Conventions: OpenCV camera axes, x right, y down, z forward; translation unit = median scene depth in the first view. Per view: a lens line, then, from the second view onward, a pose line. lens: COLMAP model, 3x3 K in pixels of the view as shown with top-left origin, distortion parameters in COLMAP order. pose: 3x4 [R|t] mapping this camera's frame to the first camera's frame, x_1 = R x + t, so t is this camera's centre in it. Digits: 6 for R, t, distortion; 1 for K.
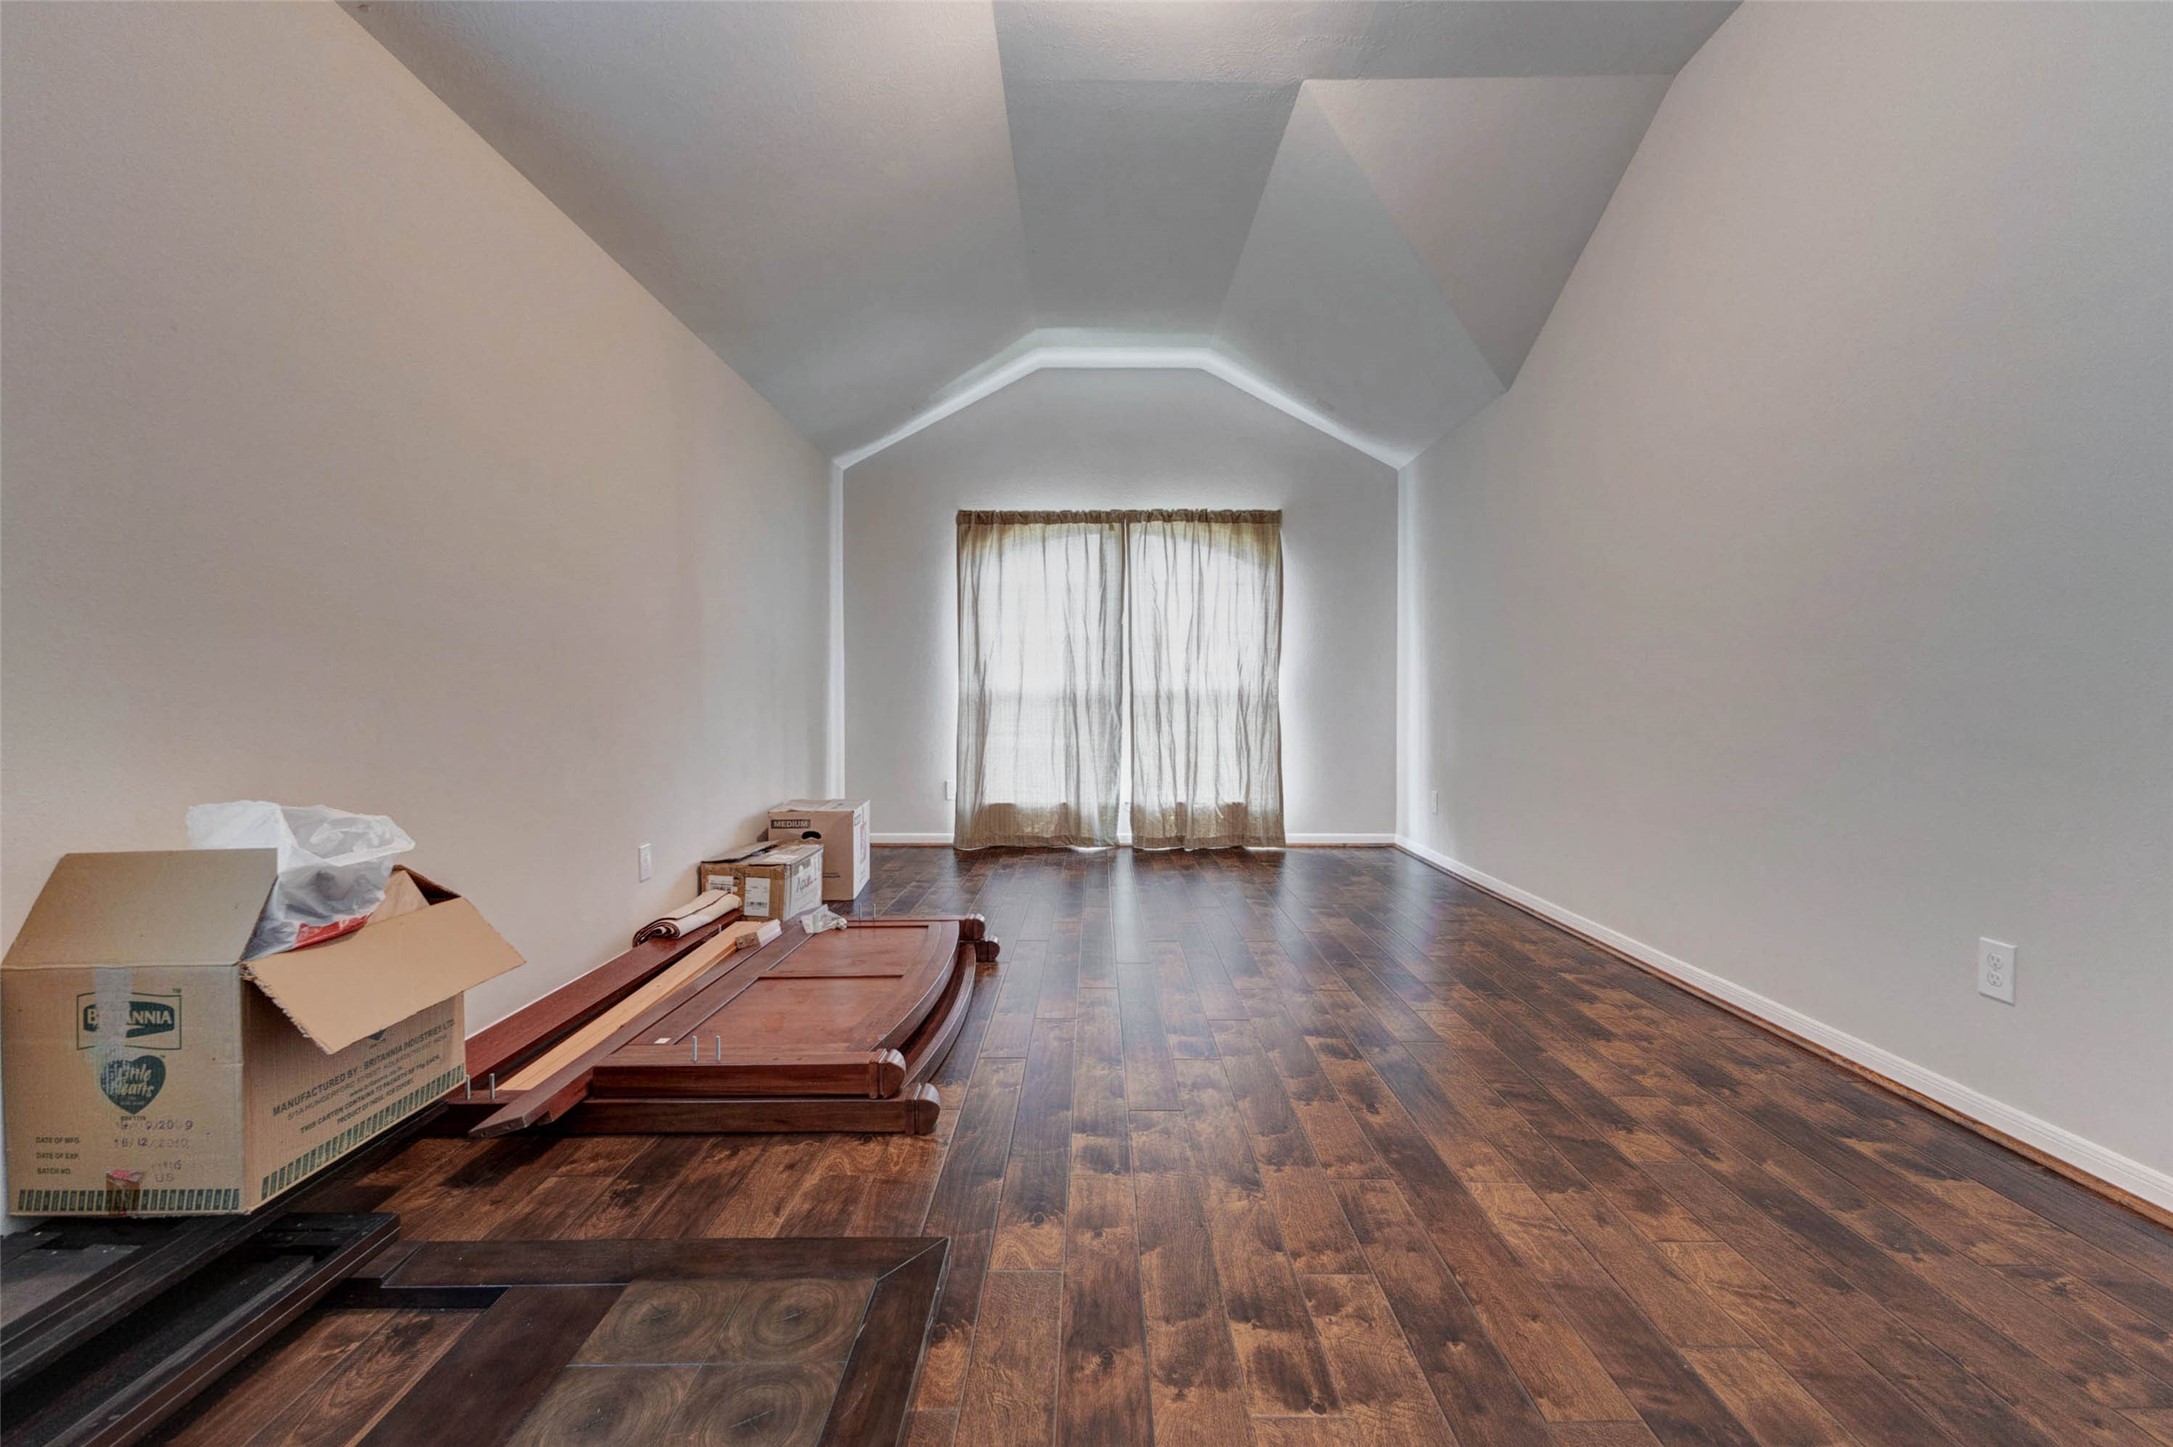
lens RADIAL K [[947.8, 0, 1090.0], [0, 947.8, 720.6], [0, 0, 1]] dist [0.009376, -0.000361]
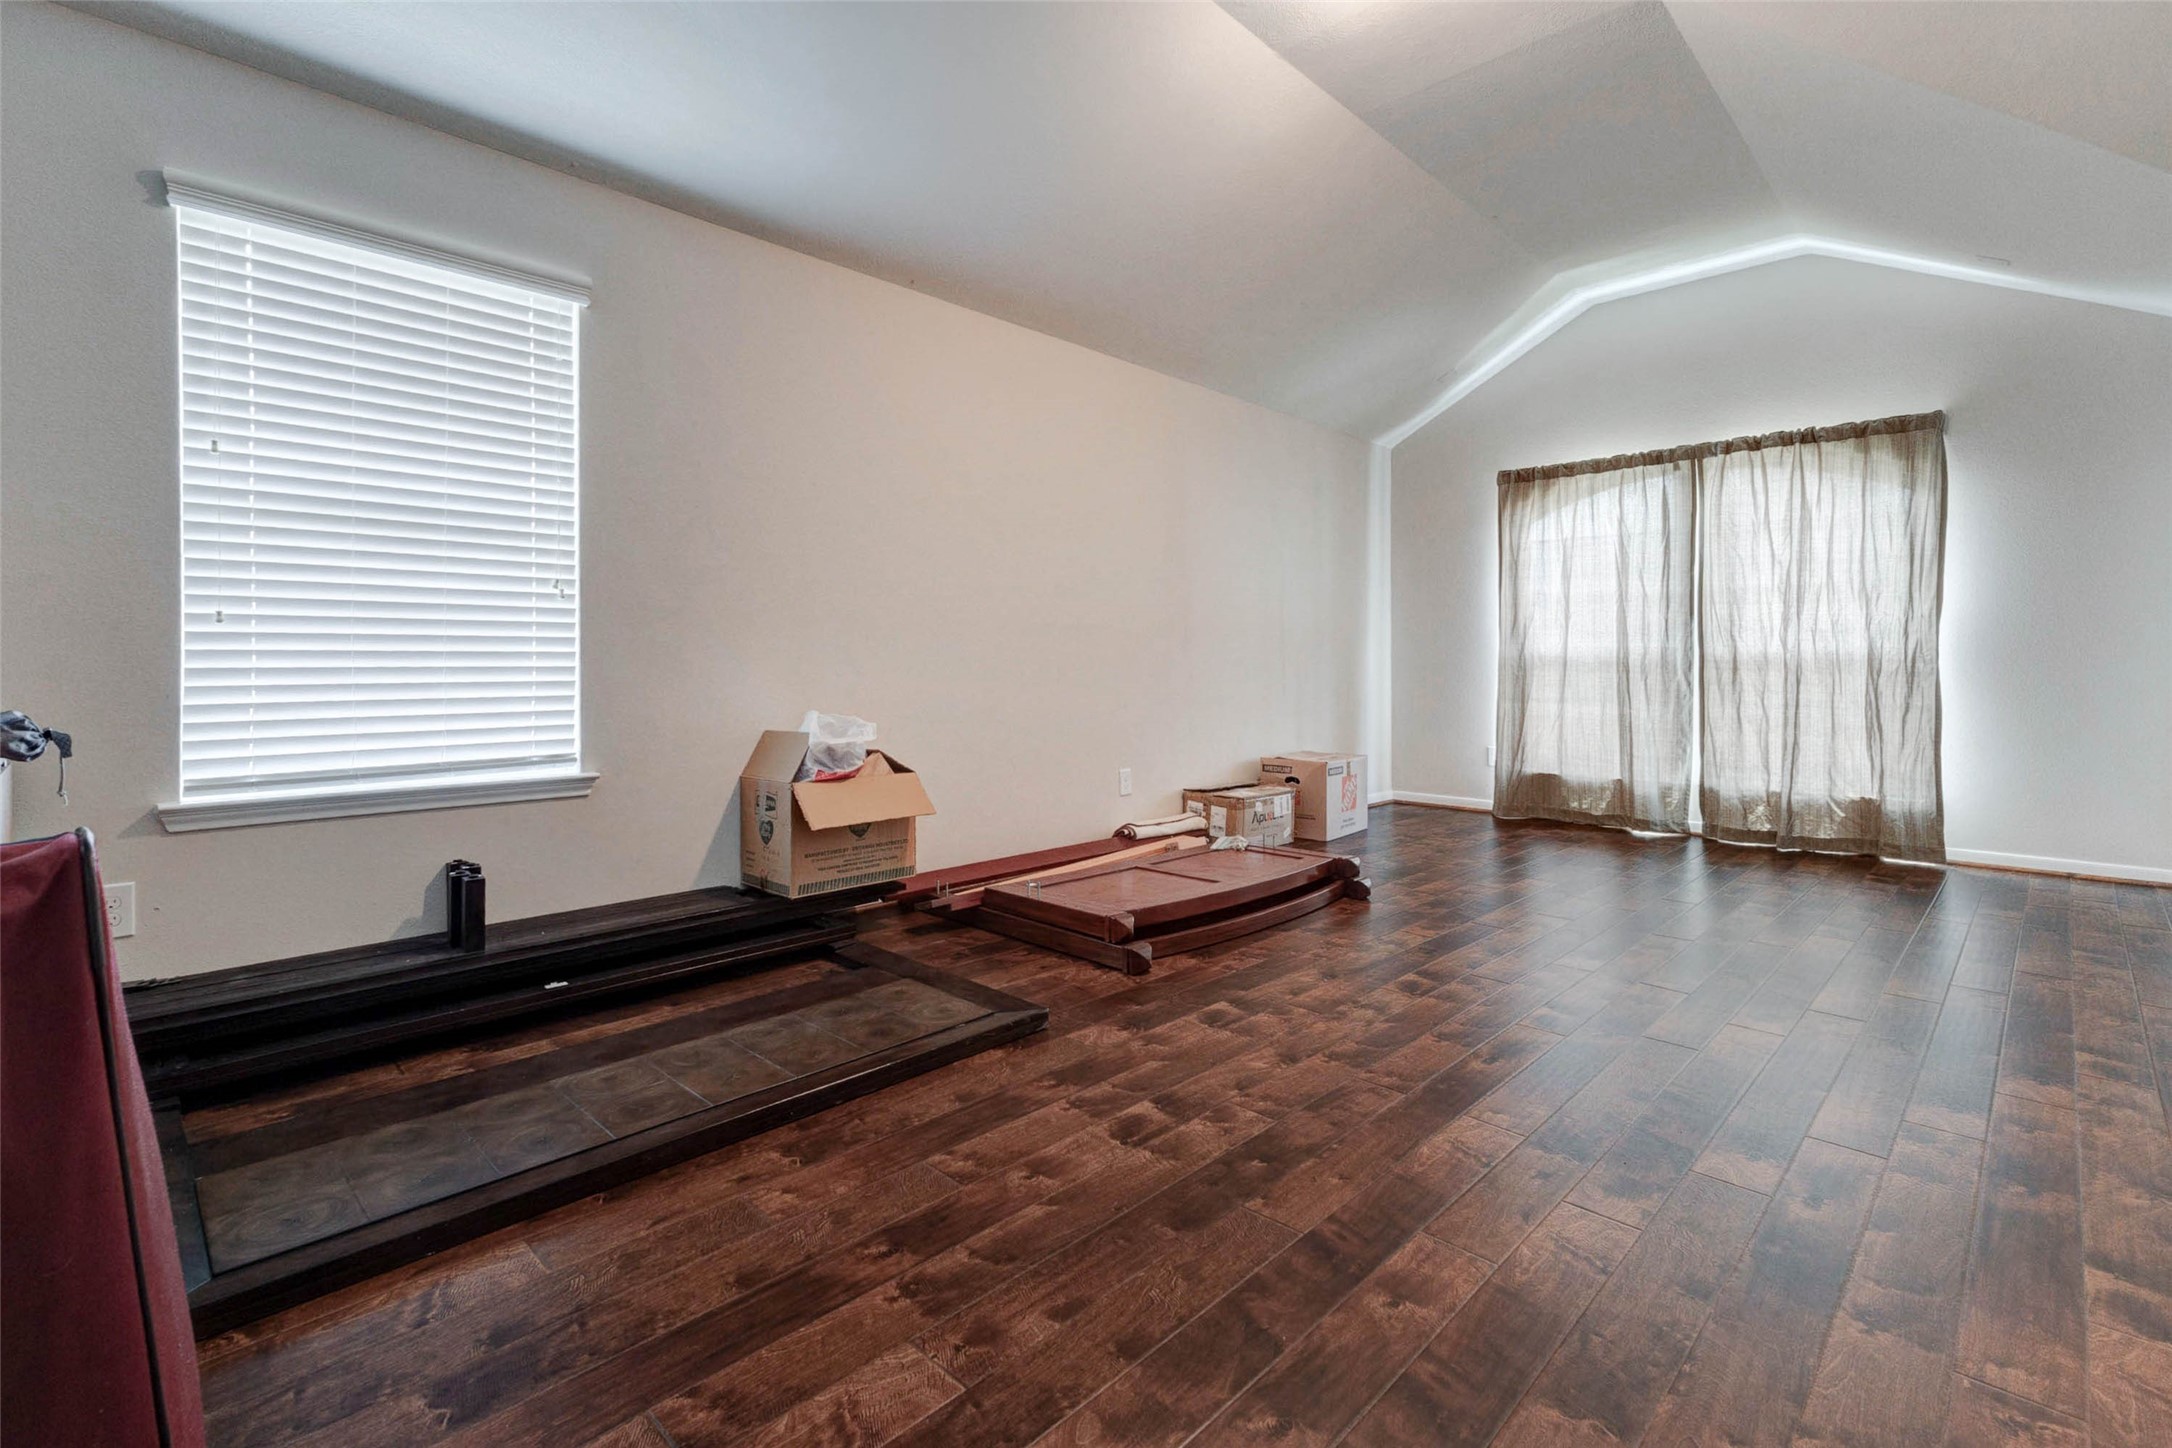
lens RADIAL K [[978.4, 0, 1062.5], [0, 978.4, 667.0], [0, 0, 1]] dist [0.003834, -0.000047]
pose [[0.704830, 0.004872, -0.709359, 0.264733], [-0.018264, 0.999770, -0.011281, 0.001029], [0.709141, 0.020907, 0.704757, -0.032056]]
